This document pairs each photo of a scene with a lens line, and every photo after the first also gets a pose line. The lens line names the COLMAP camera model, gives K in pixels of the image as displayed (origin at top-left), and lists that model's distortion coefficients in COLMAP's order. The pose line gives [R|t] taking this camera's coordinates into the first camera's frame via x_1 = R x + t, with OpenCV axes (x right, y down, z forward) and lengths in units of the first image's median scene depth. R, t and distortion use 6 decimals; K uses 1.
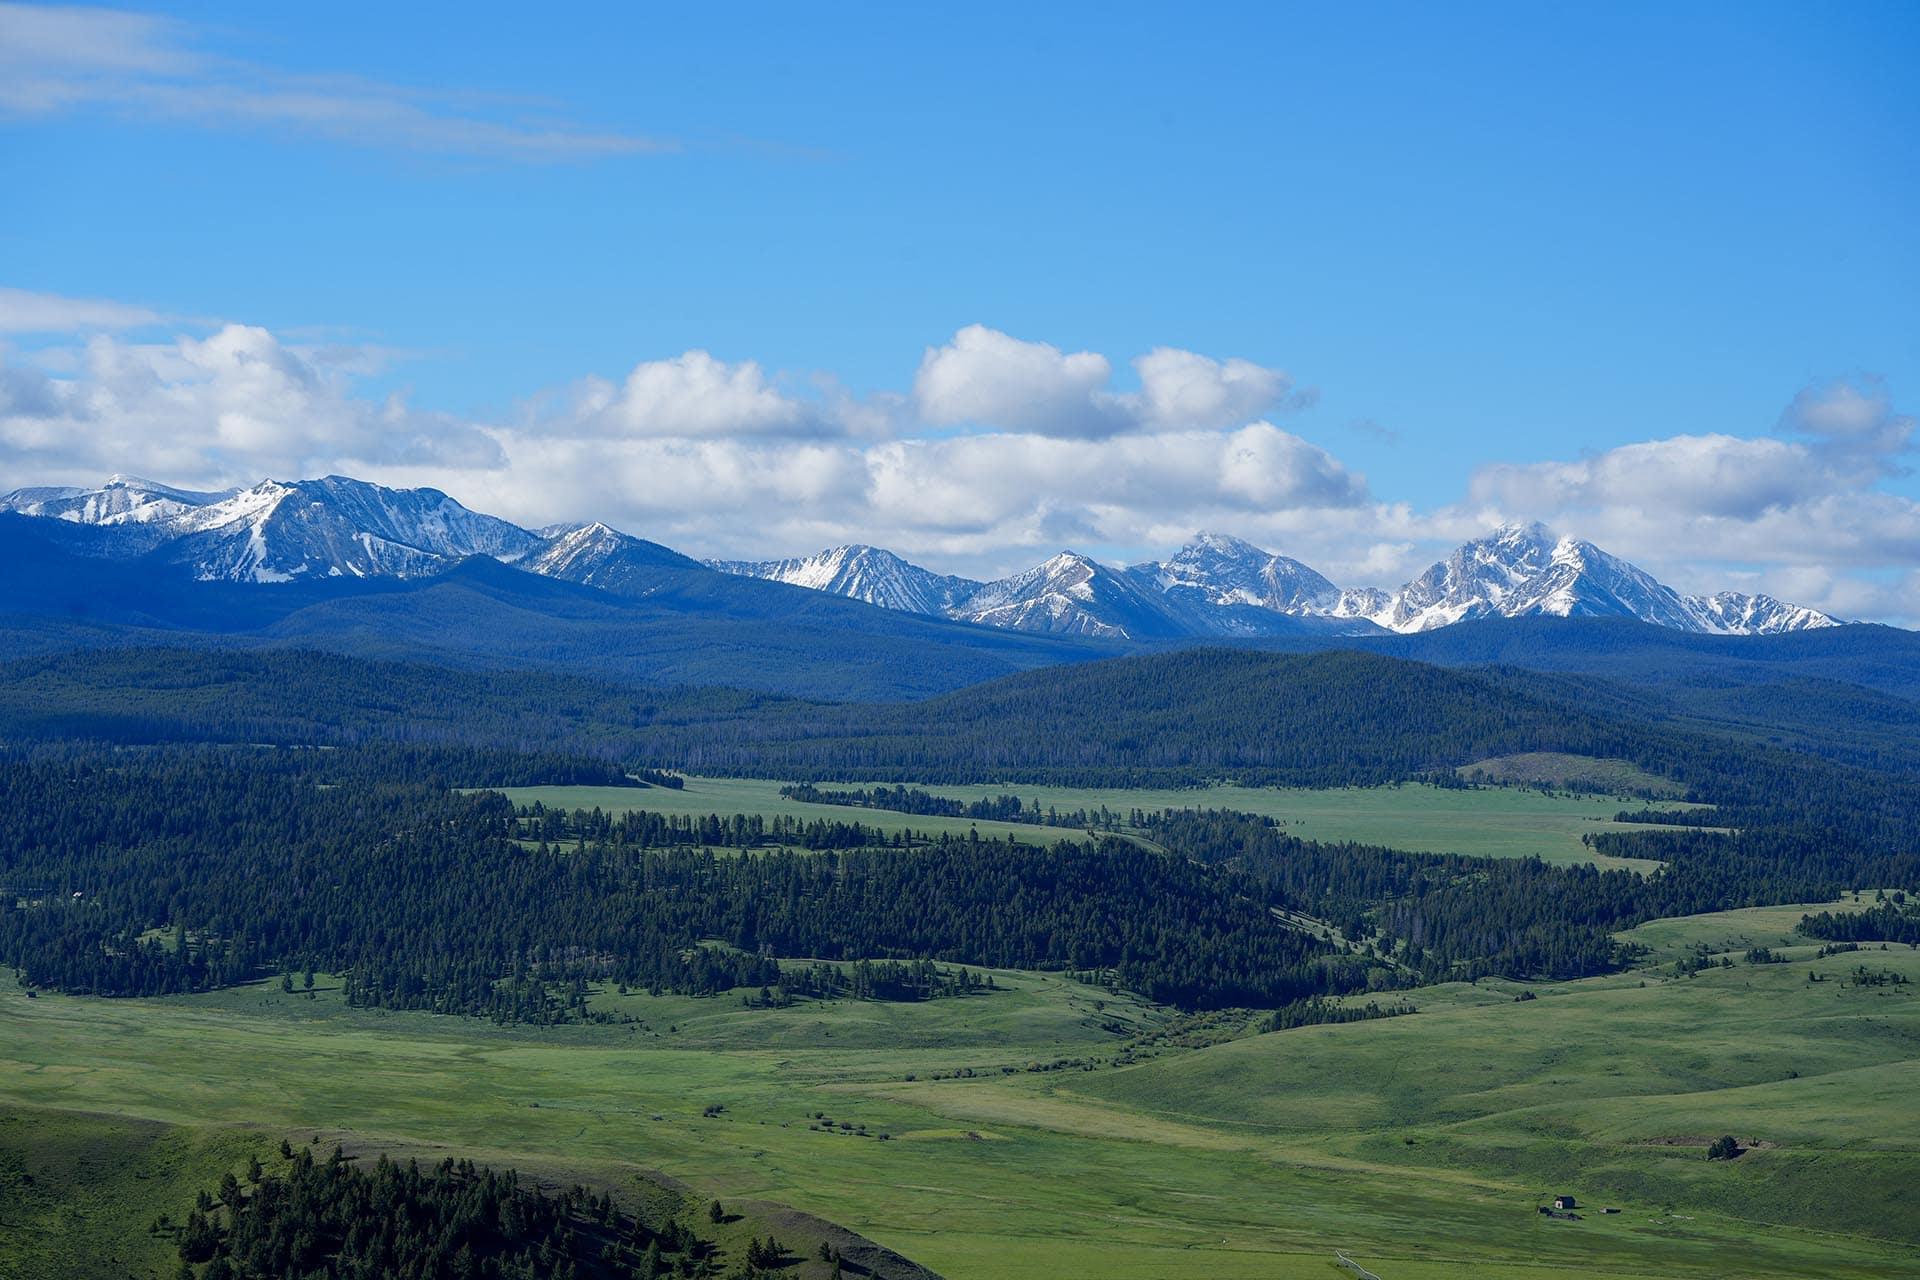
lens RADIAL K [[5456.8, 0, 960.0], [0, 5456.8, 640.0], [0, 0, 1]] dist [0.078588, -0.151275]
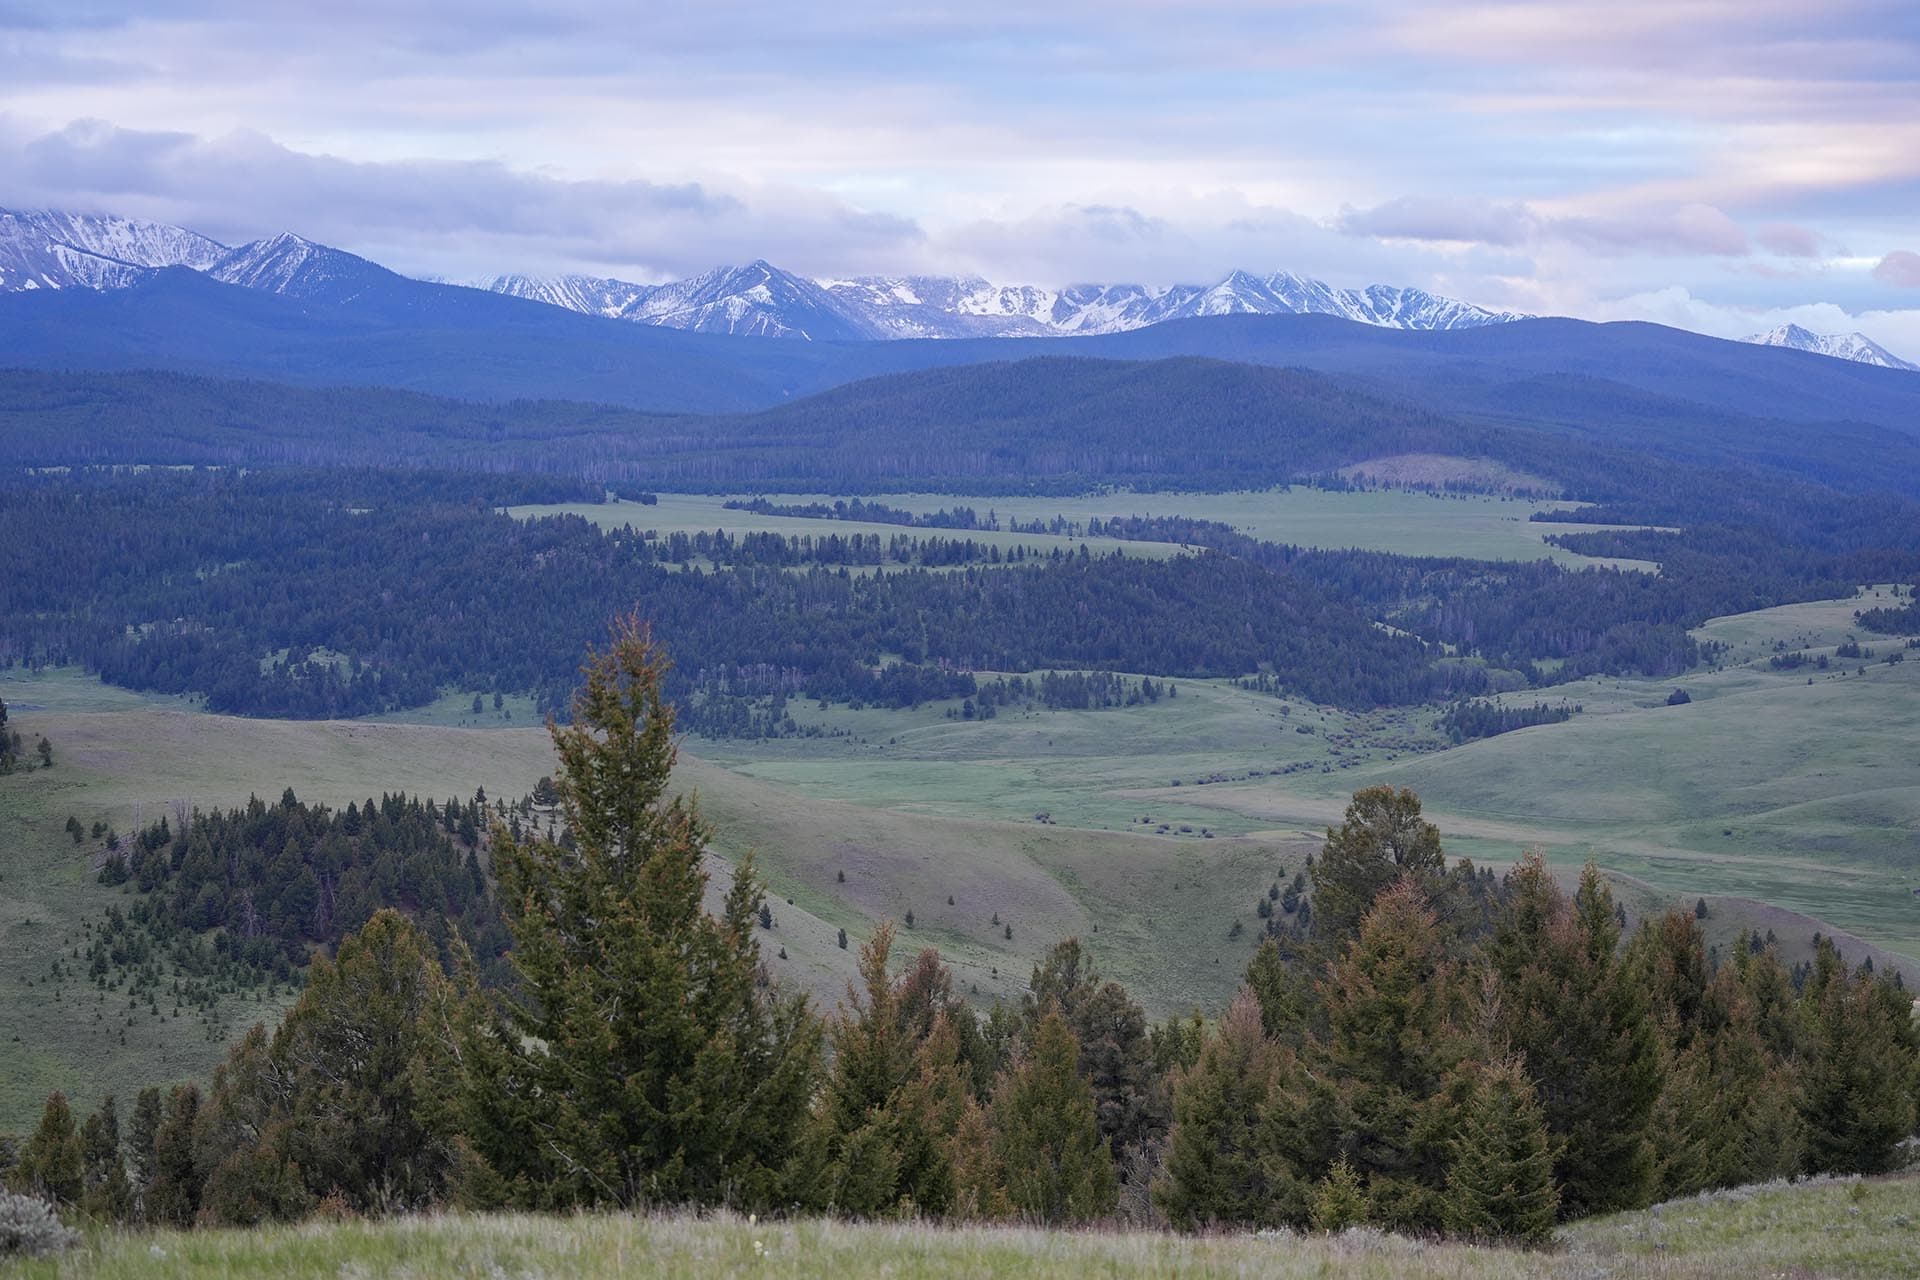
lens RADIAL K [[5456.8, 0, 960.0], [0, 5456.8, 640.0], [0, 0, 1]] dist [0.078588, -0.151275]
pose [[0.996458, -0.018441, 0.082041, -0.069032], [0.013829, 0.998310, 0.056437, -0.004222], [-0.082943, -0.055103, 0.995030, -0.028277]]
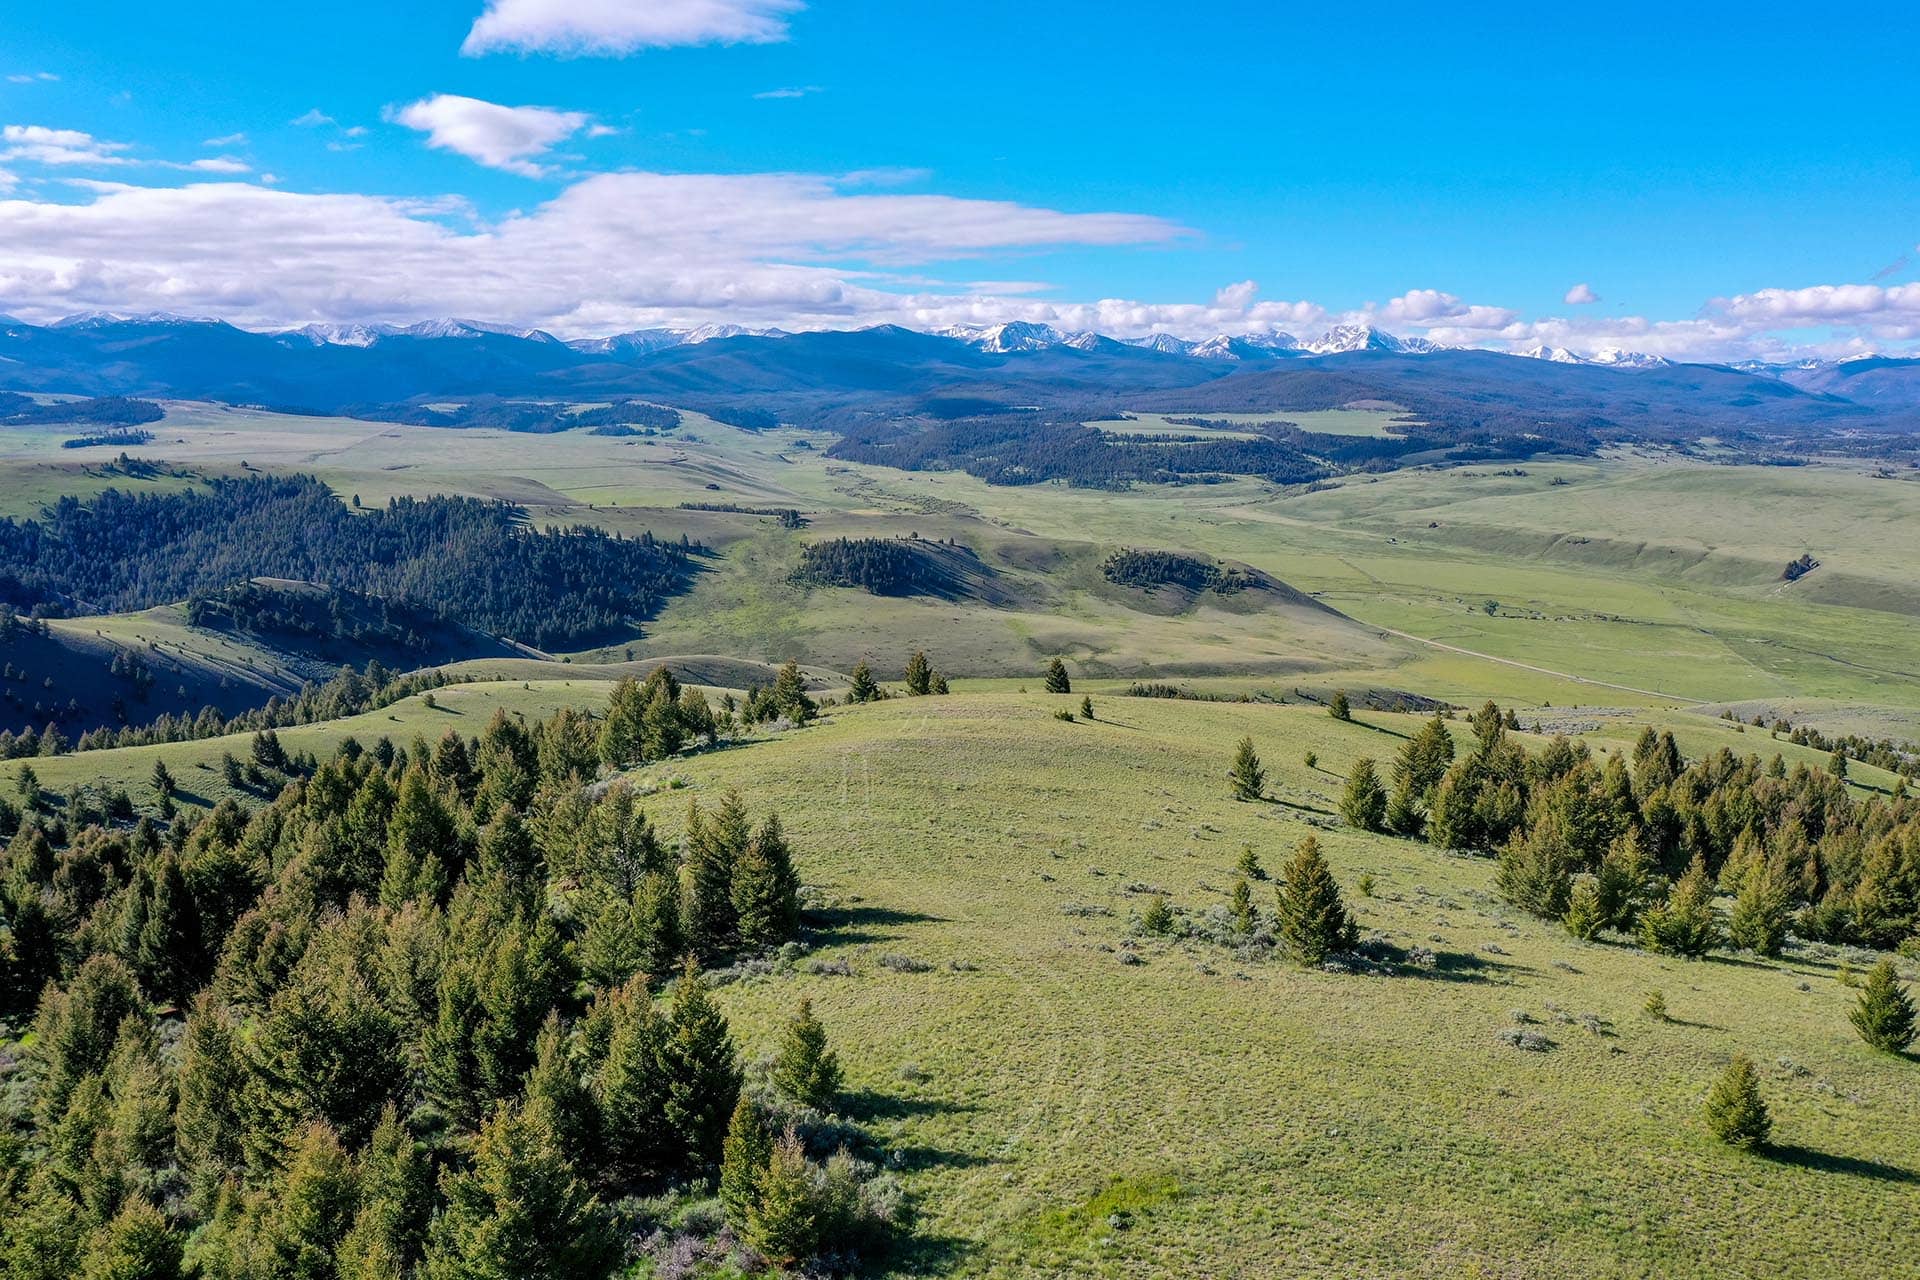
lens RADIAL K [[1514.7, 0, 963.9], [0, 1514.7, 663.5], [0, 0, 1]] dist [0.001923, 0.004552]
pose [[0.989684, -0.005306, -0.143169, -0.017796], [0.033690, 0.979910, 0.196575, -0.015839], [0.139250, -0.199370, 0.969980, -0.063078]]
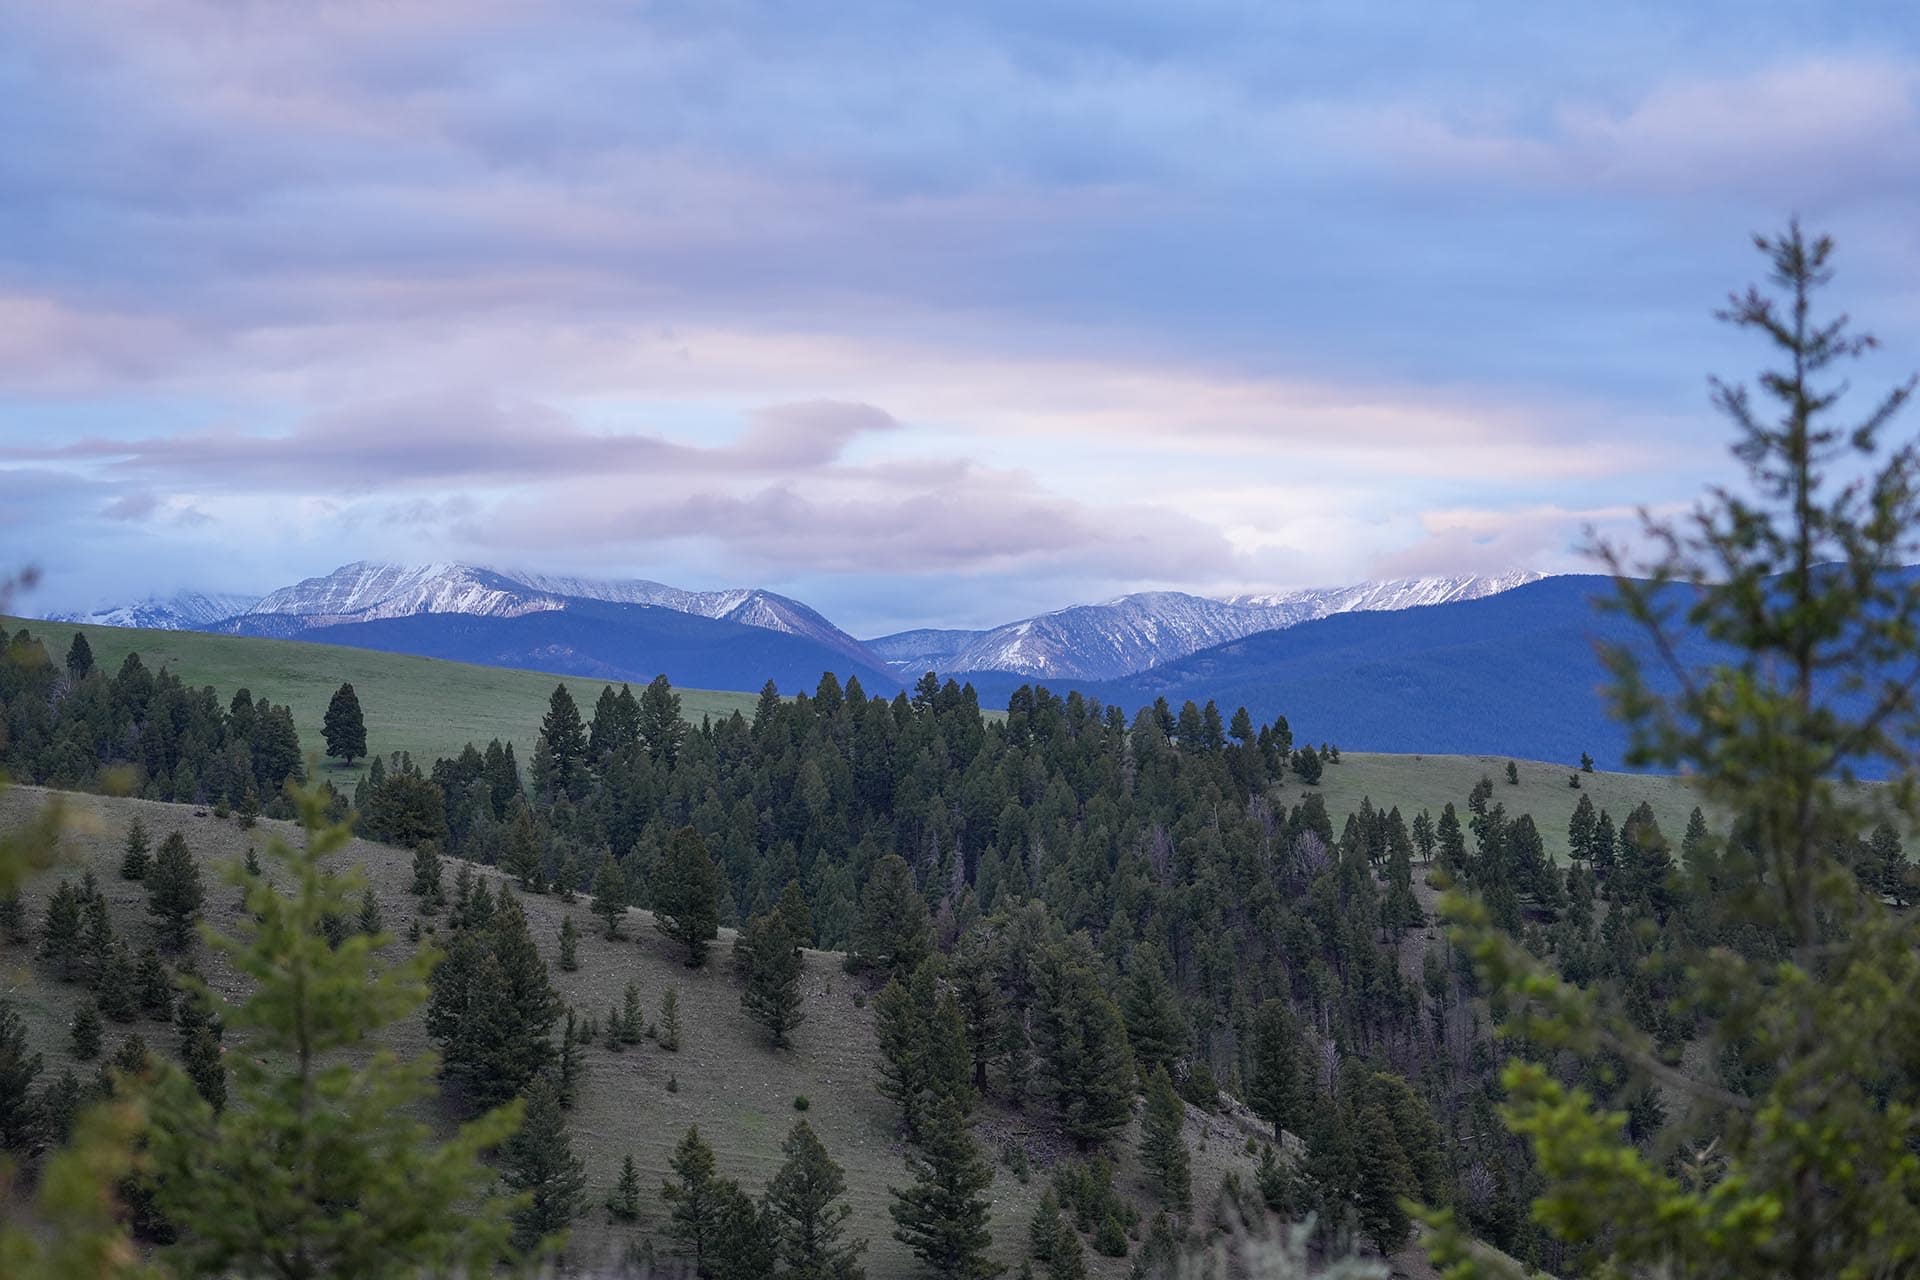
lens RADIAL K [[5976.6, 0, 960.0], [0, 5976.6, 640.0], [0, 0, 1]] dist [0.043010, 0.667993]
pose [[0.932200, -0.052812, -0.358071, -0.084782], [0.045954, 0.998561, -0.027641, 0.008649], [0.359016, 0.009312, 0.933285, 0.034205]]
